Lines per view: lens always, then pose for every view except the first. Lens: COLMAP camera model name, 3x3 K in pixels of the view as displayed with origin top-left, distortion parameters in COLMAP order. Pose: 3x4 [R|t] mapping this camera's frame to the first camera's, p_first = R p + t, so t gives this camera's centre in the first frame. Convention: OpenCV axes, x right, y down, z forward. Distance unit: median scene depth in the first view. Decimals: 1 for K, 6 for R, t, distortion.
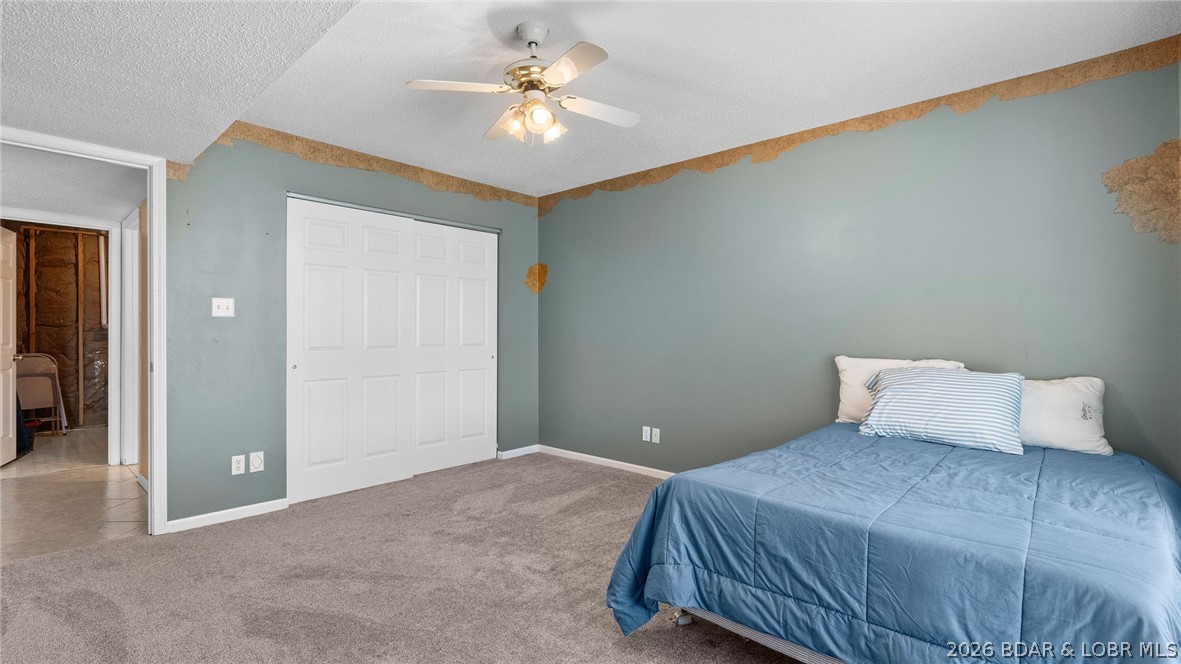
lens RADIAL K [[528.1, 0, 590.3], [0, 528.1, 332.9], [0, 0, 1]] dist [-0.007199, 0.001207]
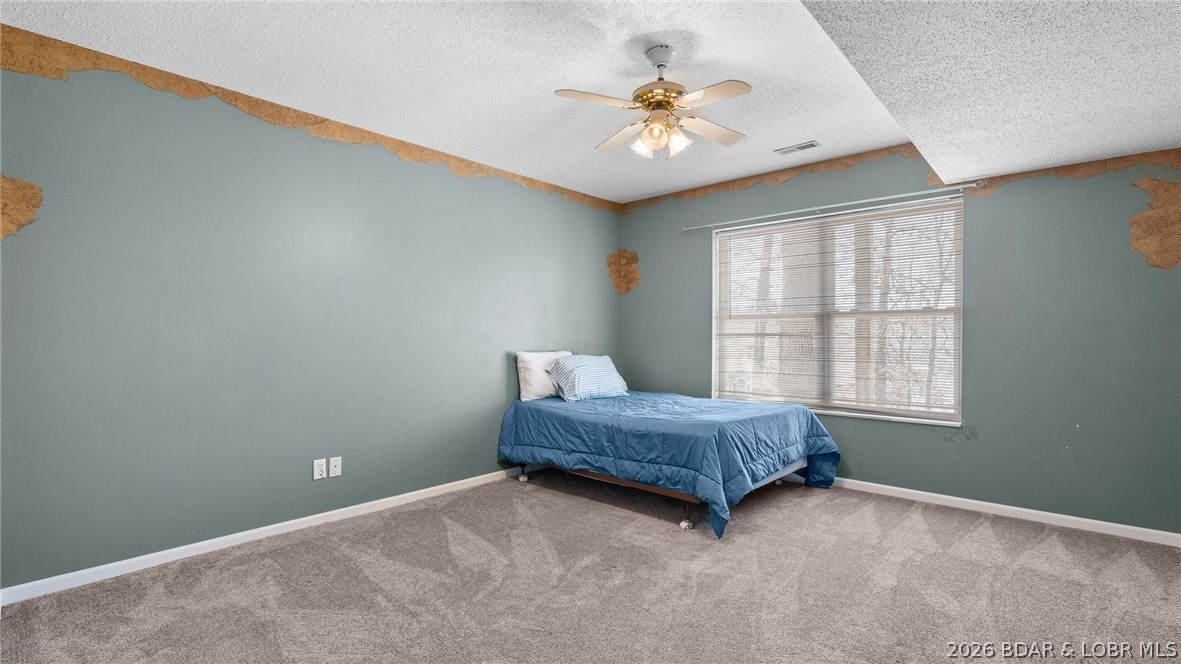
lens RADIAL K [[528.1, 0, 590.3], [0, 528.1, 332.9], [0, 0, 1]] dist [-0.007199, 0.001207]
pose [[0.006205, 0.001559, 0.999980, -0.720612], [0.000587, 0.999999, -0.001562, -0.000567], [-0.999981, 0.000597, 0.006205, 0.689681]]
